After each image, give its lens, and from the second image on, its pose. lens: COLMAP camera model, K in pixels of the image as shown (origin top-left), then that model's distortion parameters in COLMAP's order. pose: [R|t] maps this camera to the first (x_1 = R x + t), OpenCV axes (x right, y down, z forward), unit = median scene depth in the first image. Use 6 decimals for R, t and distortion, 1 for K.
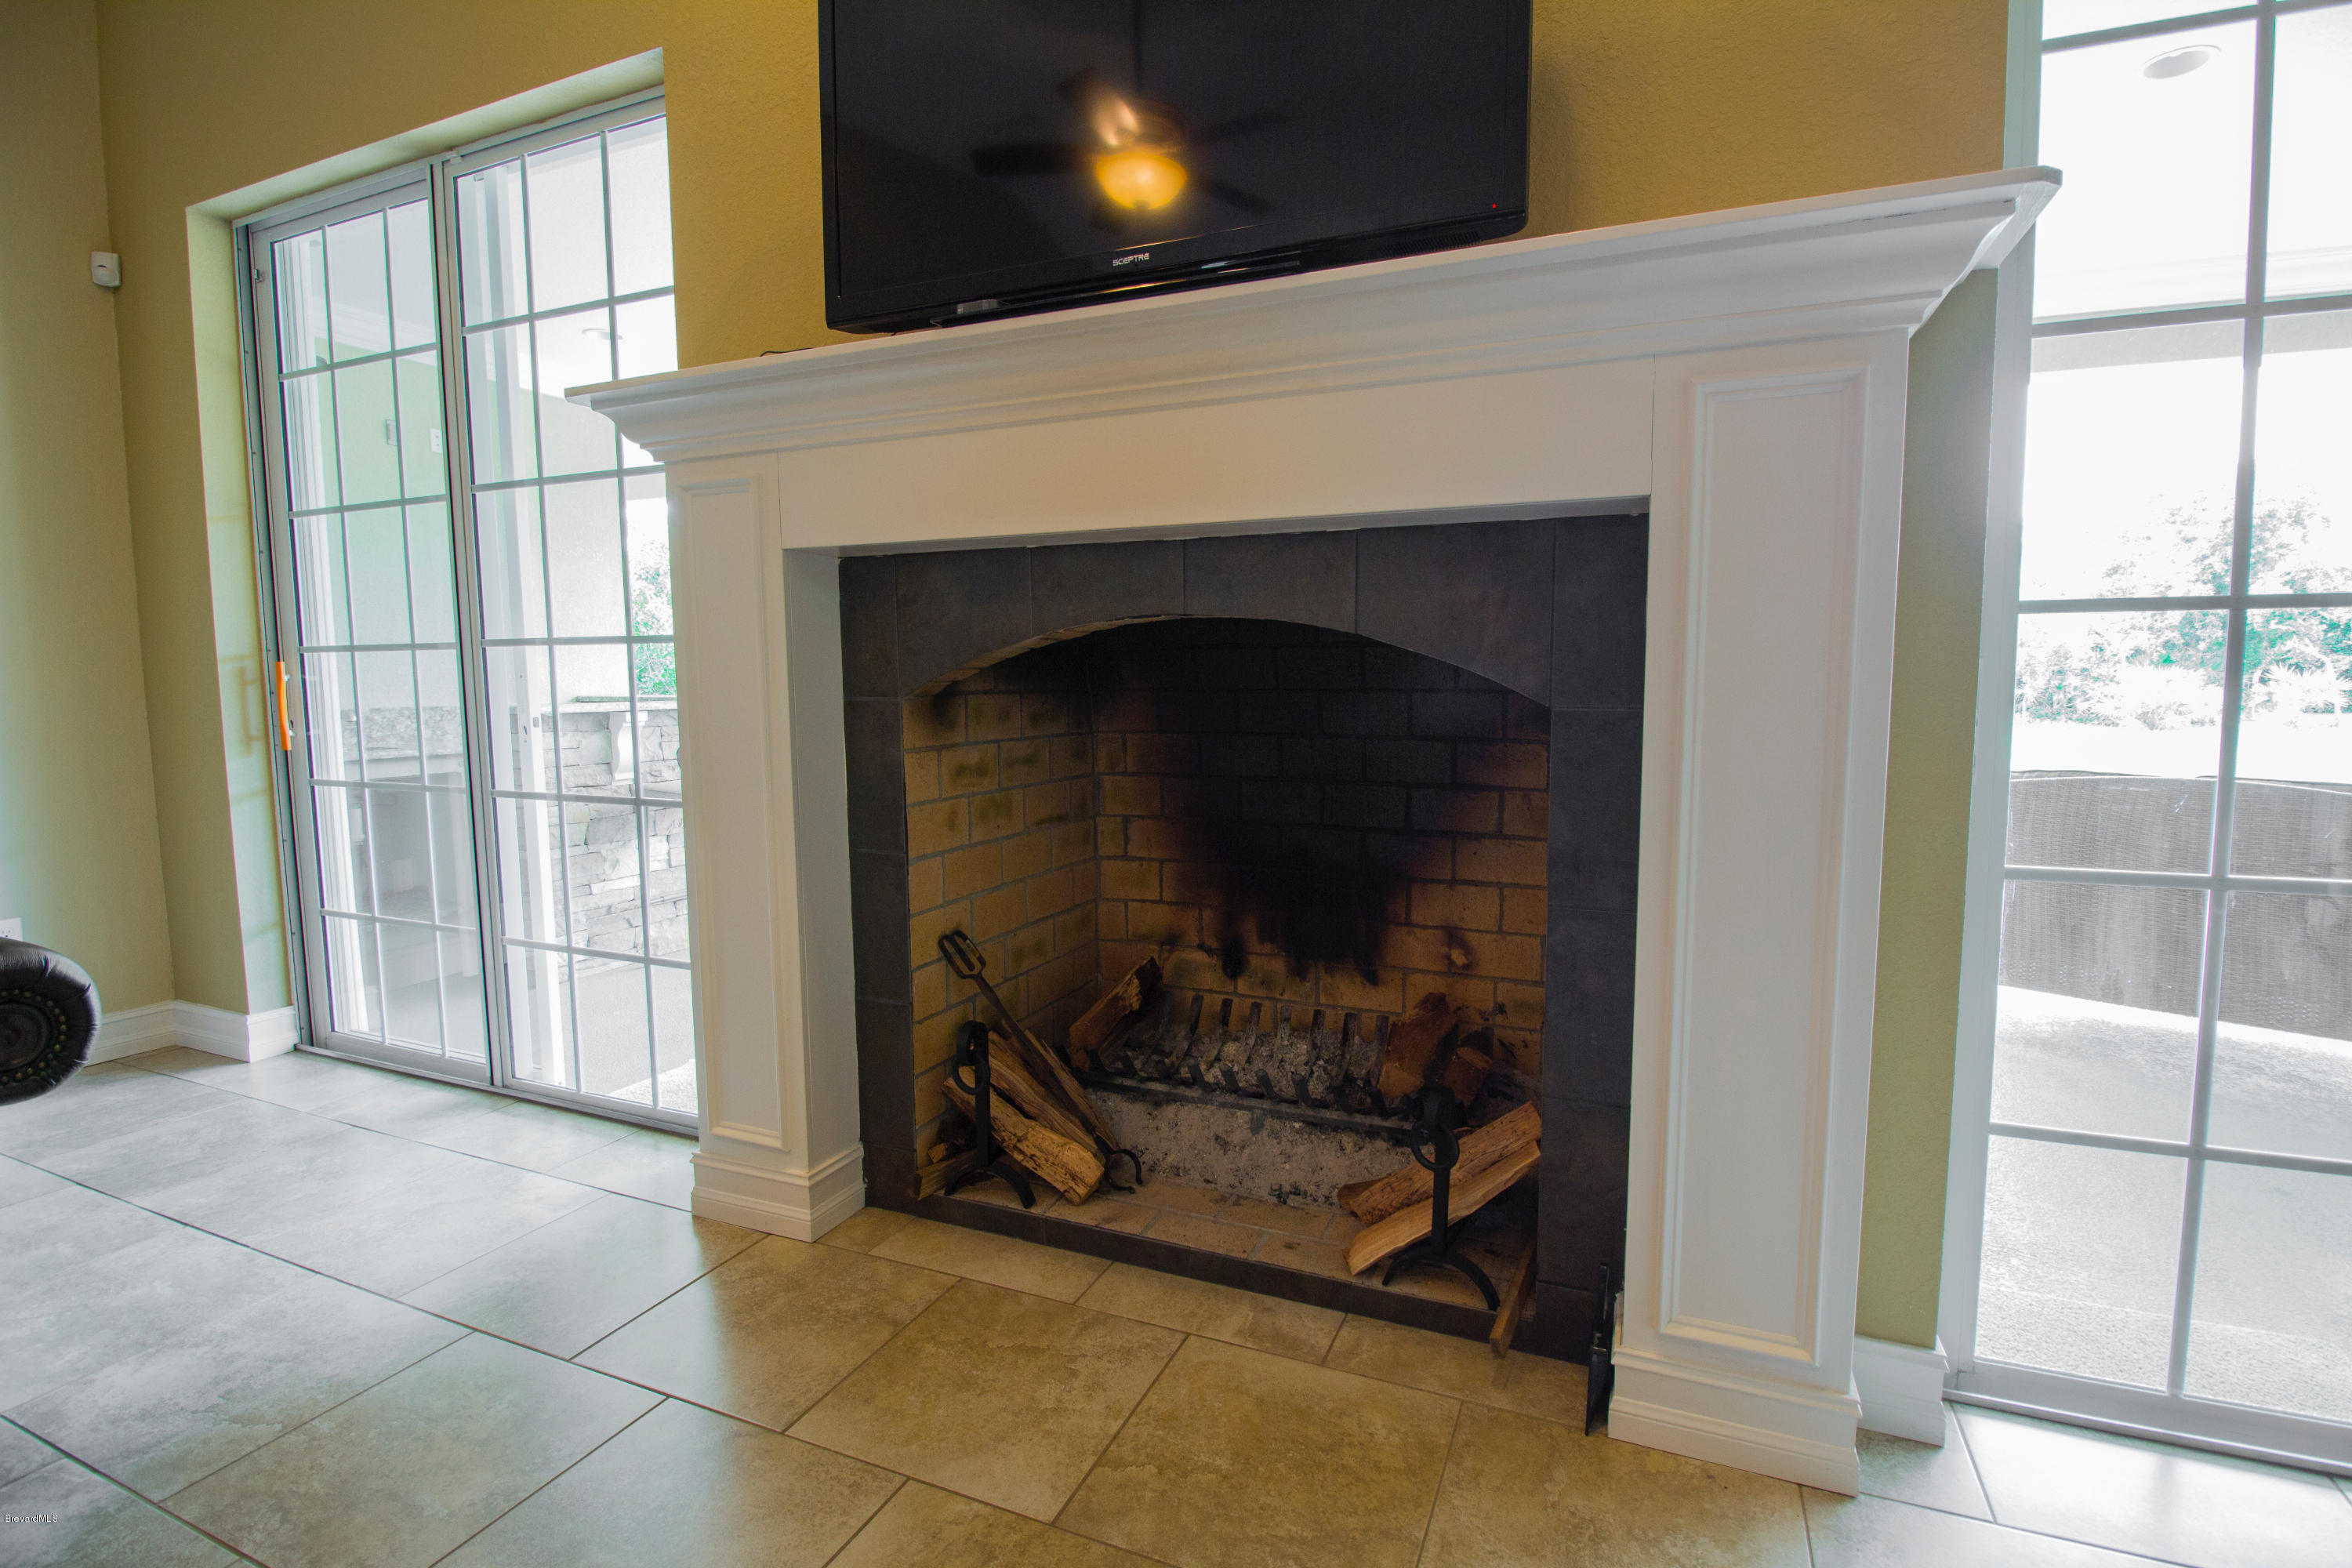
lens RADIAL K [[1108.2, 0, 1176.8], [0, 1108.2, 779.6], [0, 0, 1]] dist [-0.015432, -0.000970]
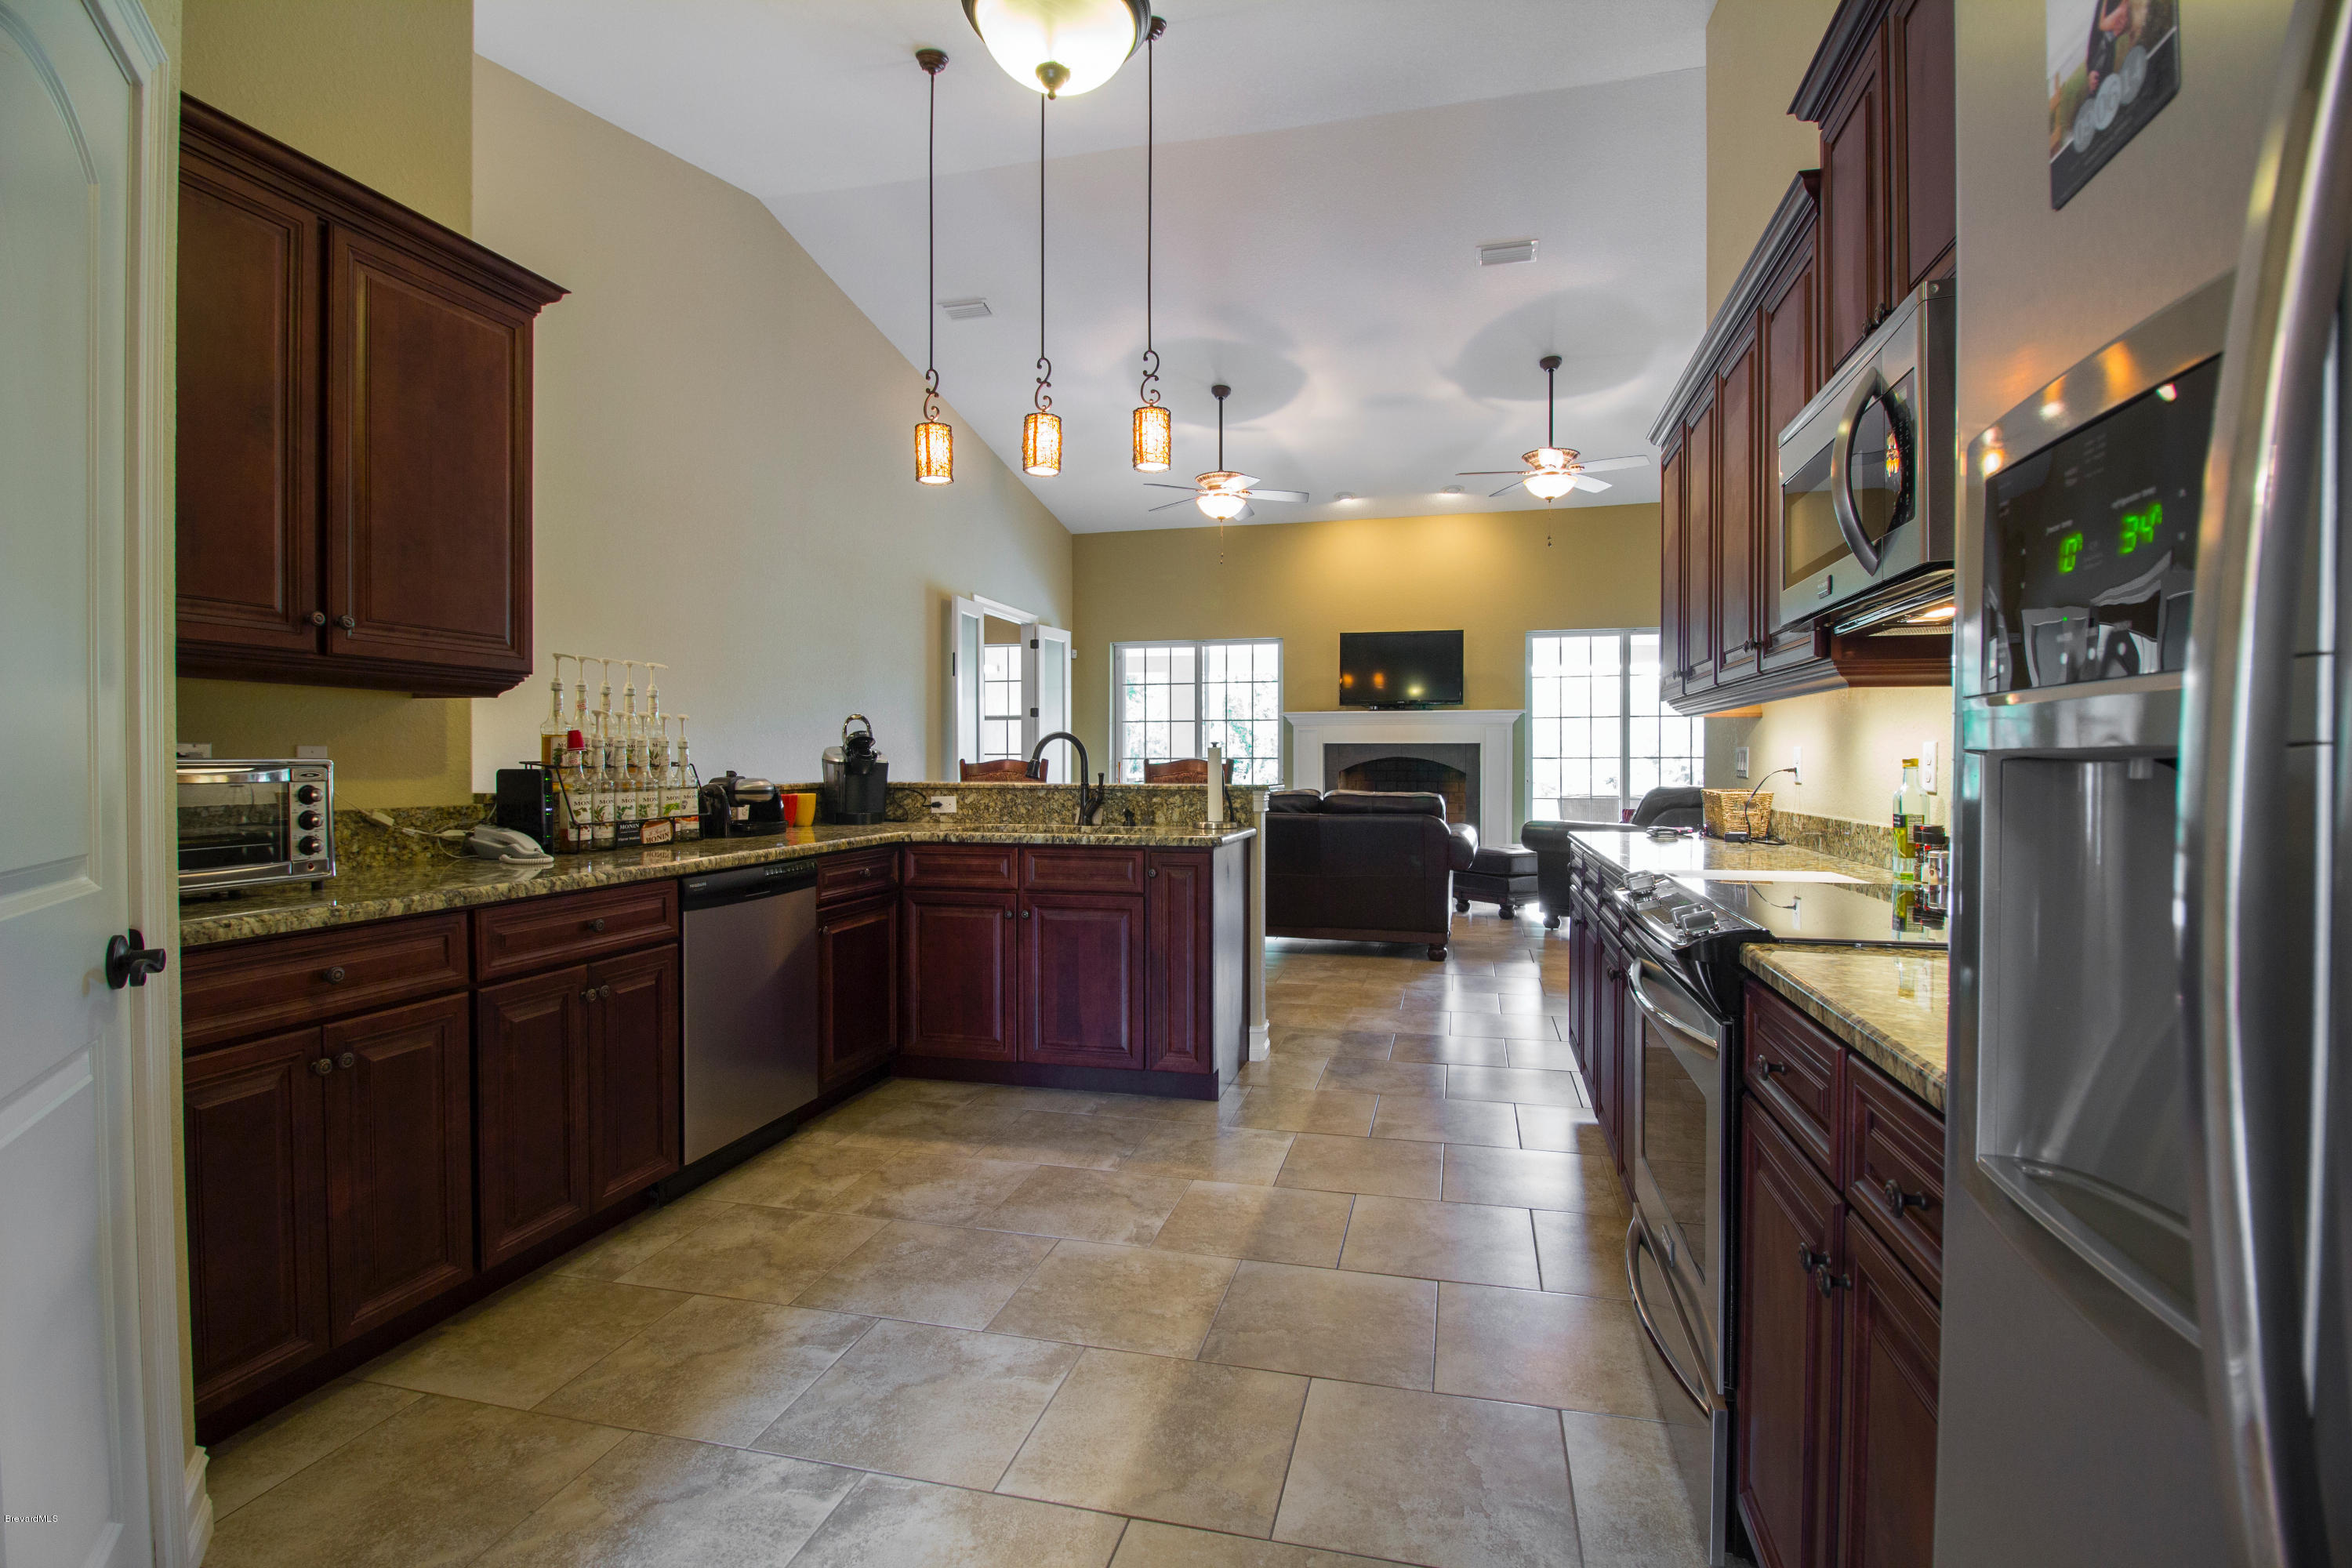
lens RADIAL K [[1106.0, 0, 1184.6], [0, 1106.0, 771.4], [0, 0, 1]] dist [-0.007173, -0.007492]
pose [[0.988430, 0.005167, 0.151587, -1.486158], [0.008580, 0.995915, -0.089893, 0.322018], [-0.151432, 0.090153, 0.984348, -3.348308]]
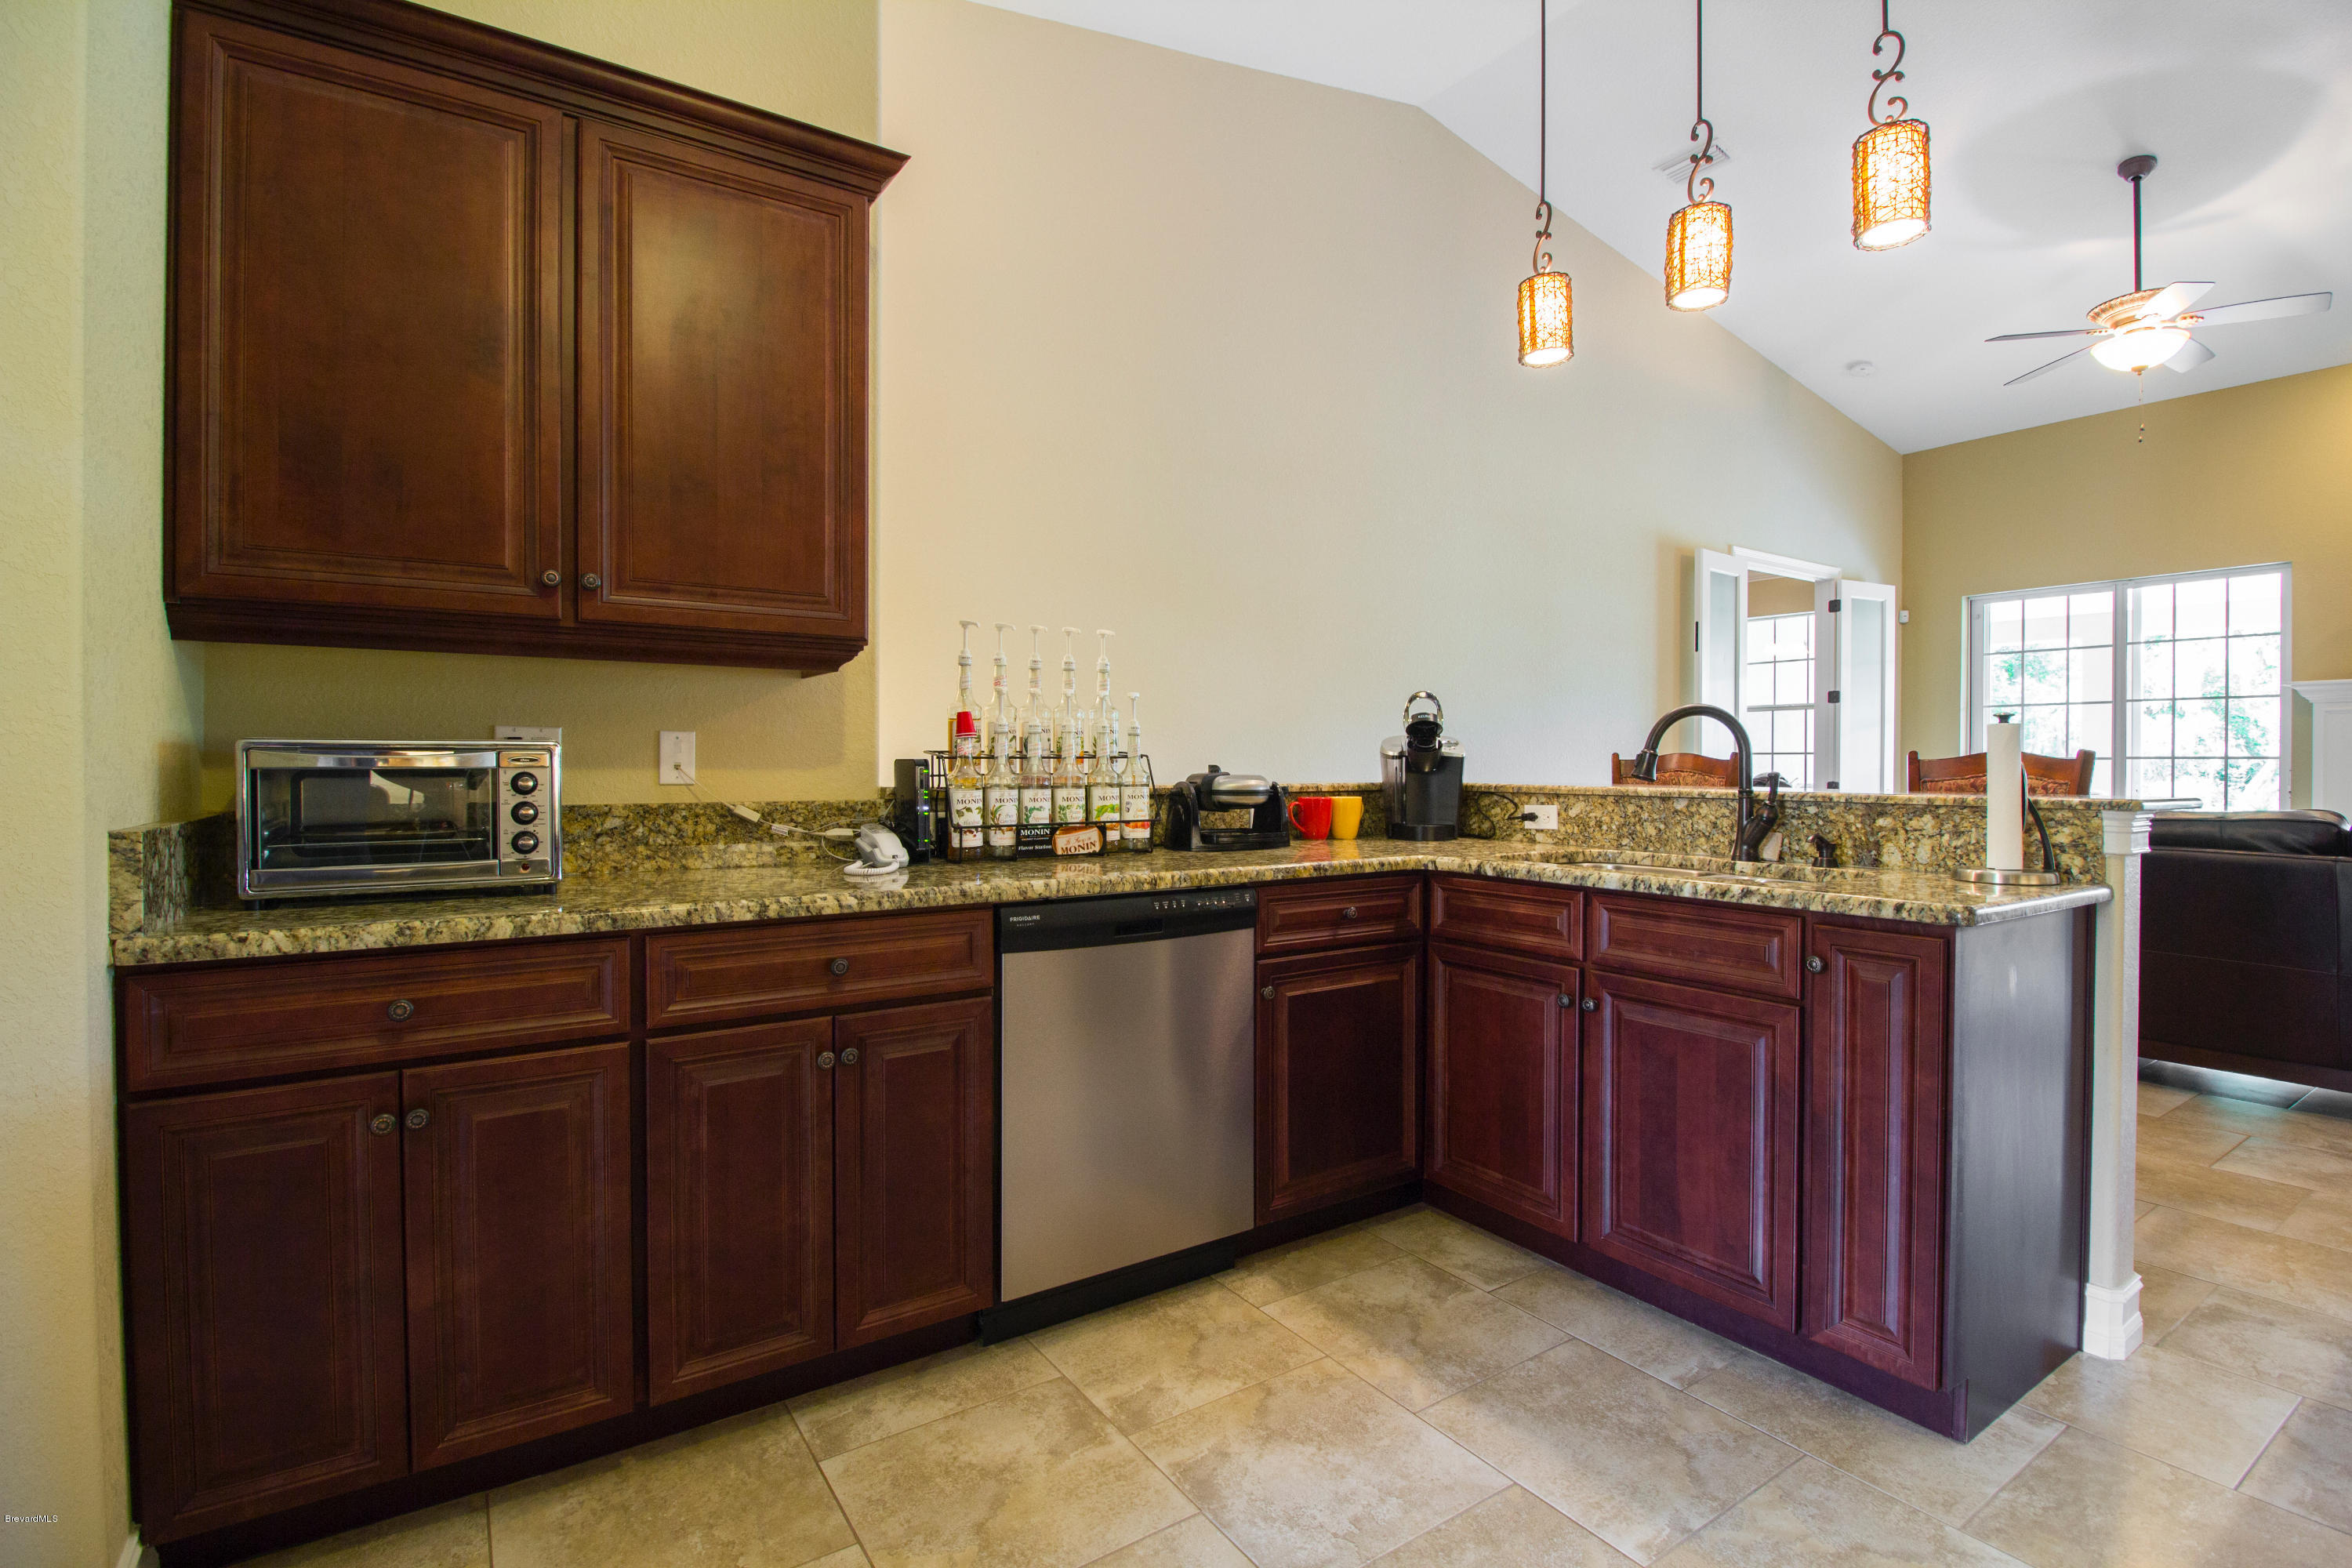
lens RADIAL K [[1106.0, 0, 1179.2], [0, 1106.0, 773.7], [0, 0, 1]] dist [-0.007173, -0.007492]
pose [[0.838646, 0.014640, -0.544480, -1.257736], [-0.062957, 0.995544, -0.070203, 0.273535], [0.541026, 0.093154, 0.835831, -2.759198]]
